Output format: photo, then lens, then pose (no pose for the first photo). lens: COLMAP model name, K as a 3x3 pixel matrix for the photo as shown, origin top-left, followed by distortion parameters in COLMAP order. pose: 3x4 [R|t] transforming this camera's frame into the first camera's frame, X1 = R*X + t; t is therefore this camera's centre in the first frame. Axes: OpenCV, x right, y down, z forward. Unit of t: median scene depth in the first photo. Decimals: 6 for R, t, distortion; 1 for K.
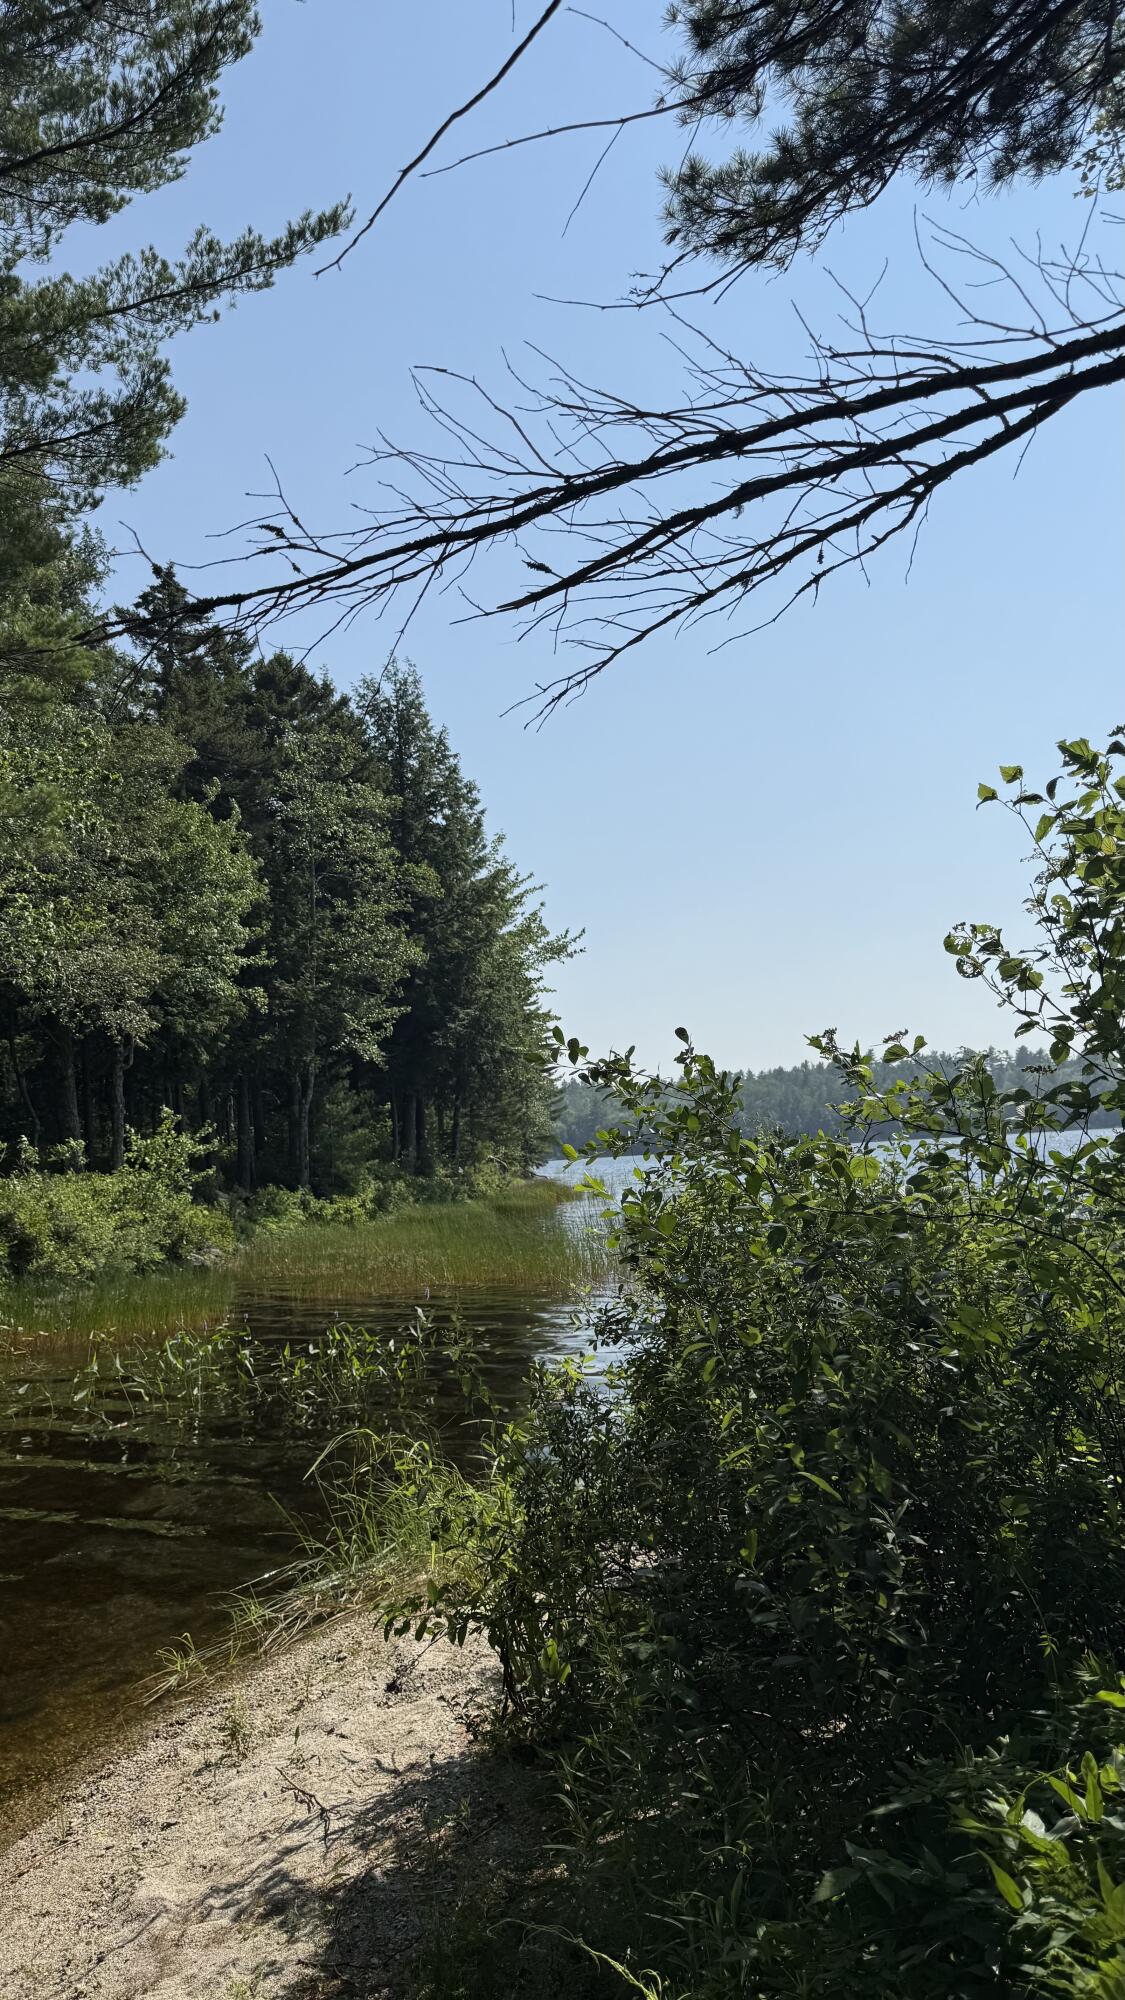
lens RADIAL K [[1428.8, 0, 560.9], [0, 1428.8, 980.7], [0, 0, 1]] dist [0.181021, -0.286368]
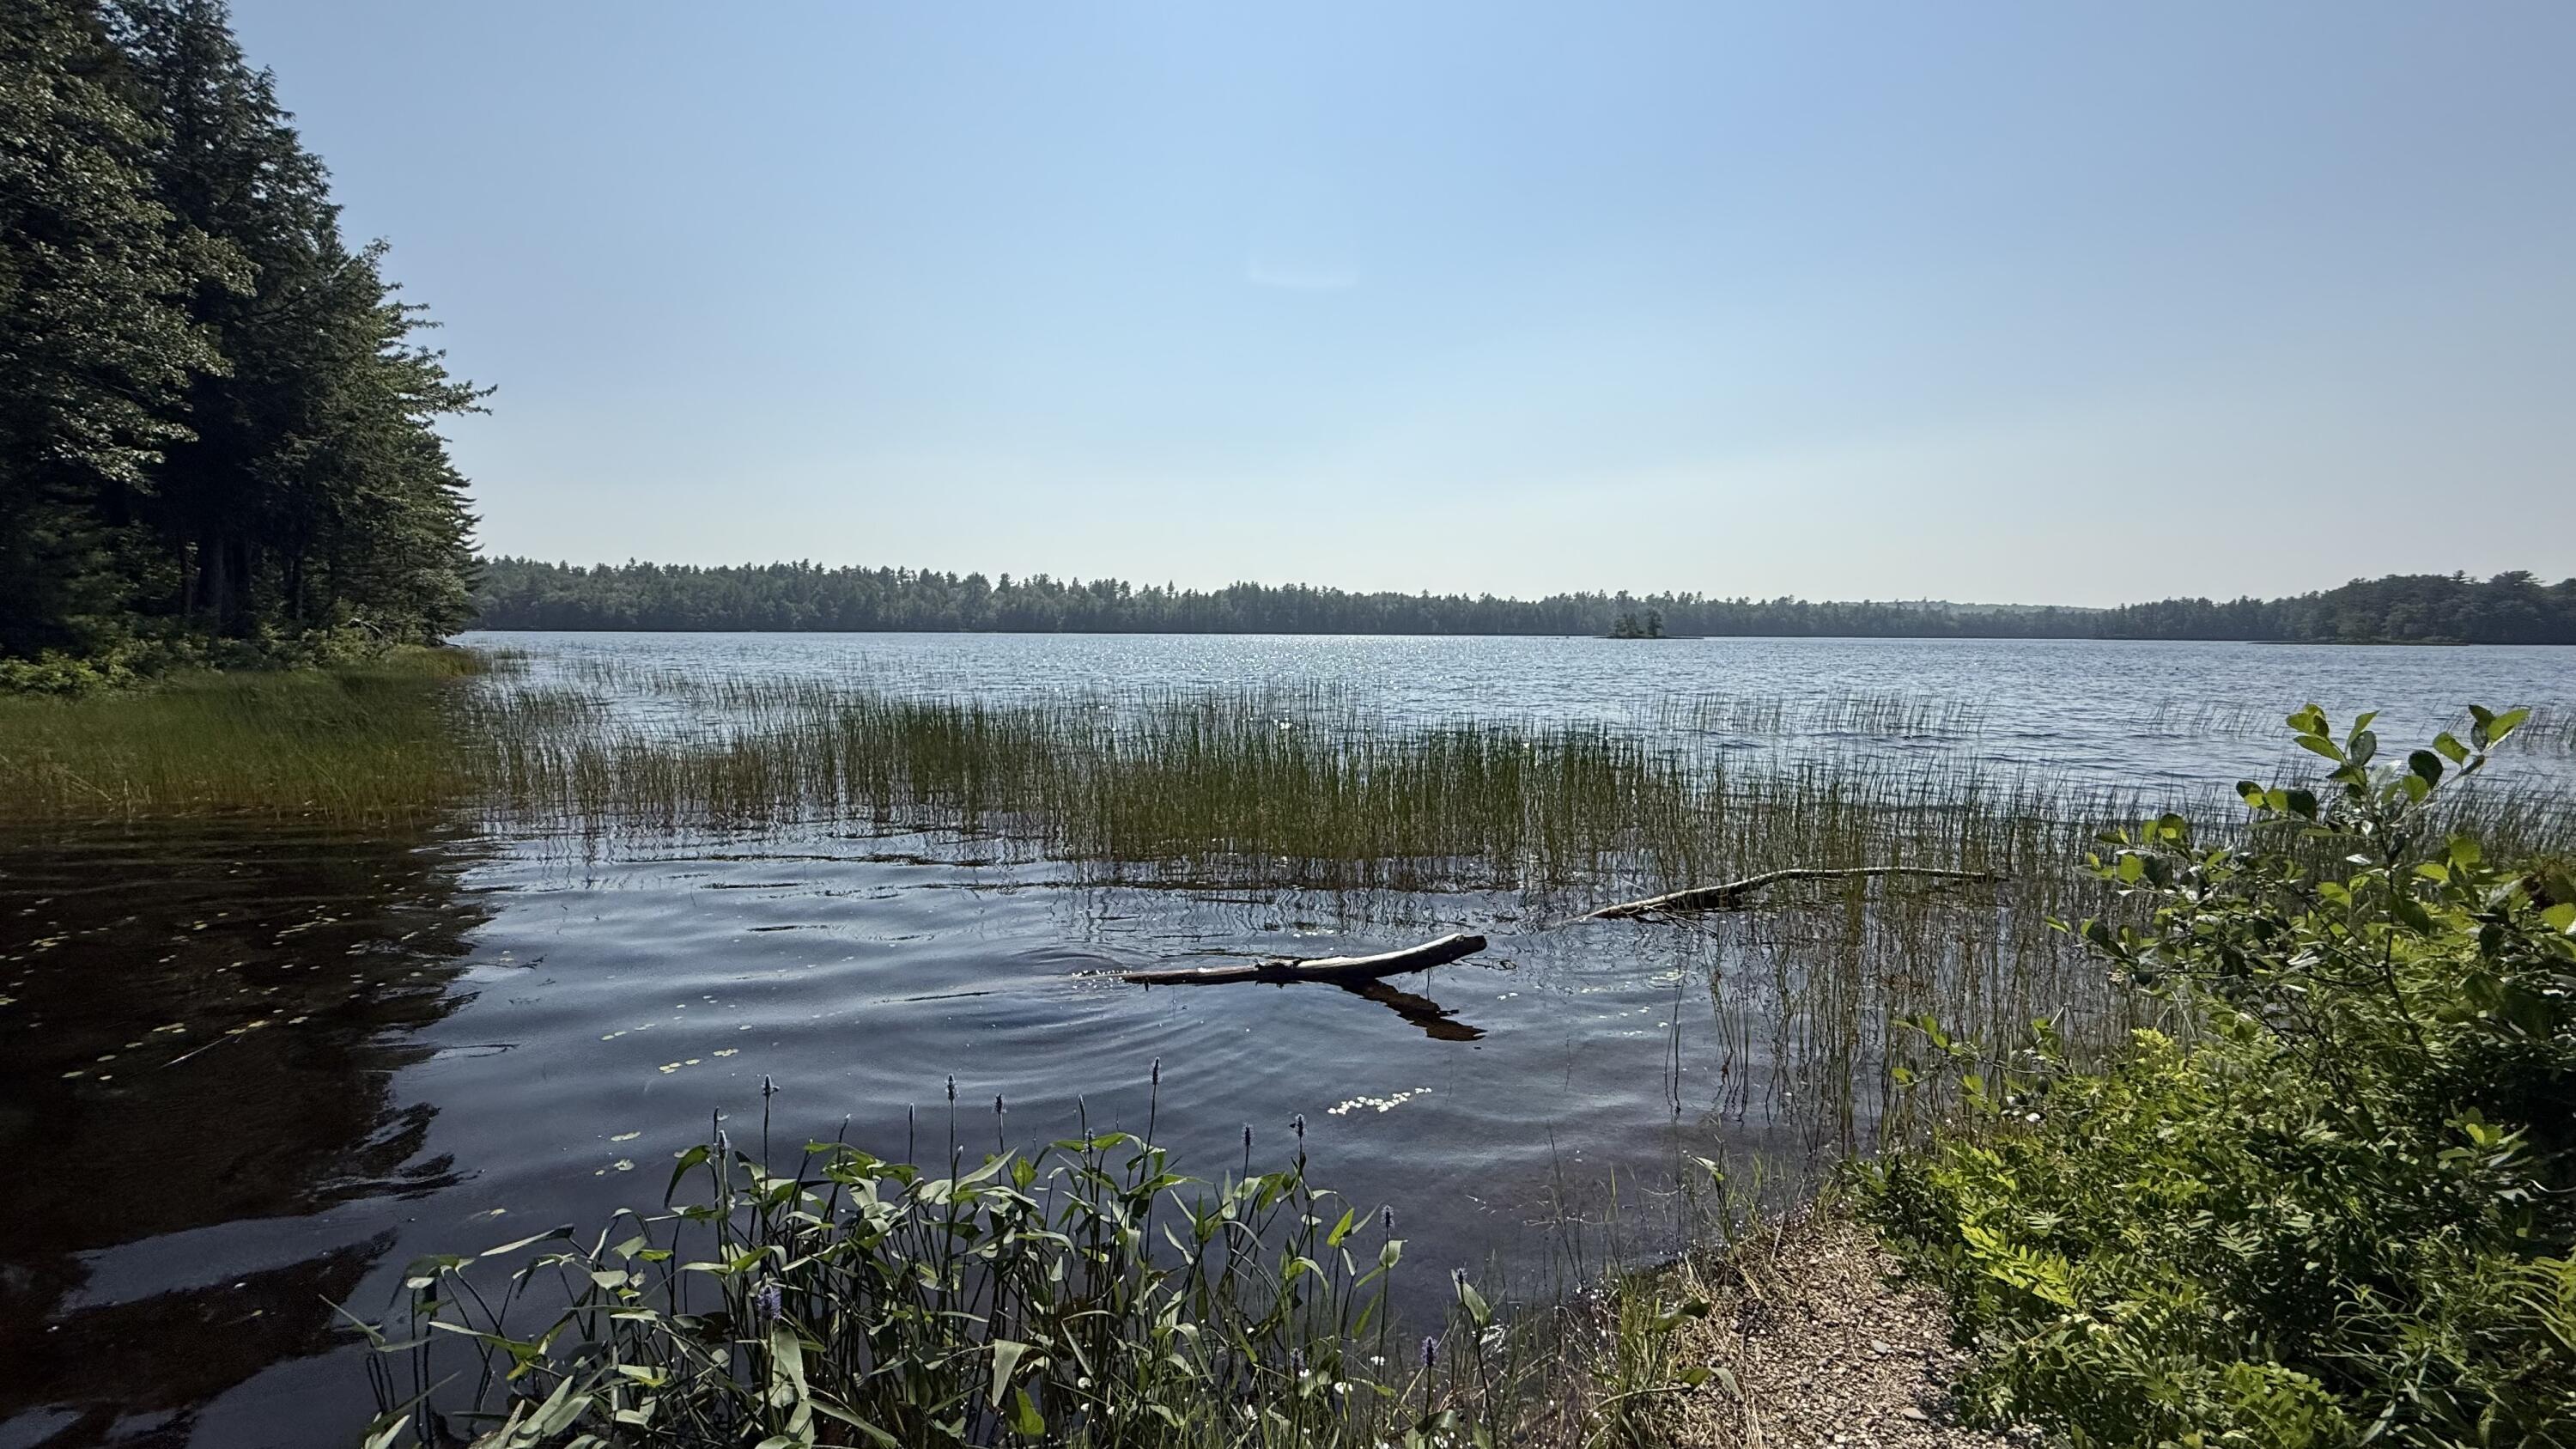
lens RADIAL K [[1020.4, 0, 1288.0], [0, 1020.4, 724.5], [0, 0, 1]] dist [0.000018, -0.003767]
pose [[0.790803, 0.010450, 0.611981, 0.037410], [-0.127804, 0.980634, 0.148403, 0.030948], [-0.598578, -0.195571, 0.776824, 0.254086]]
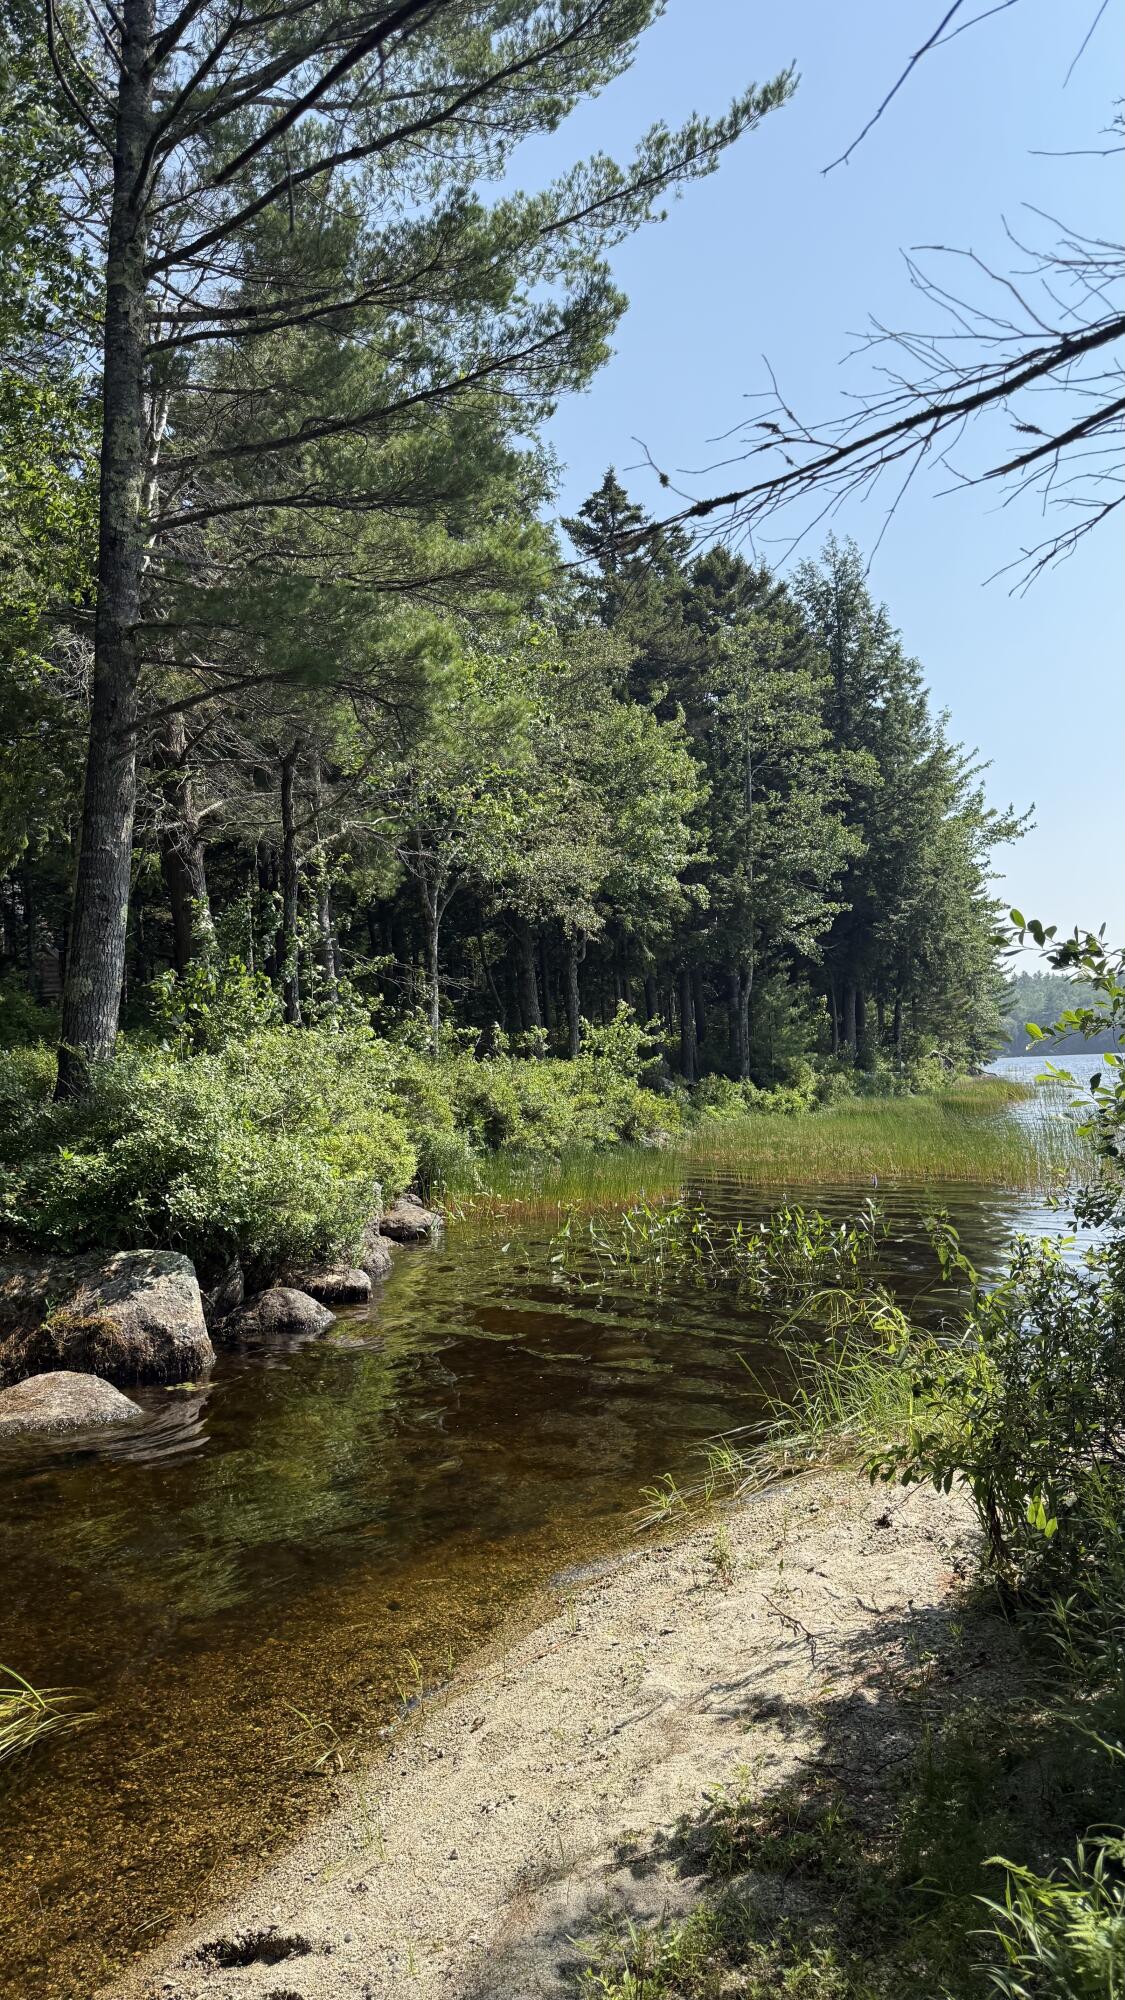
lens RADIAL K [[1428.8, 0, 560.9], [0, 1428.8, 980.7], [0, 0, 1]] dist [0.181021, -0.286368]
pose [[0.955323, -0.003988, -0.295536, -0.002826], [0.025613, 0.997264, 0.069336, 0.001027], [0.294451, -0.073808, 0.952812, -0.007452]]
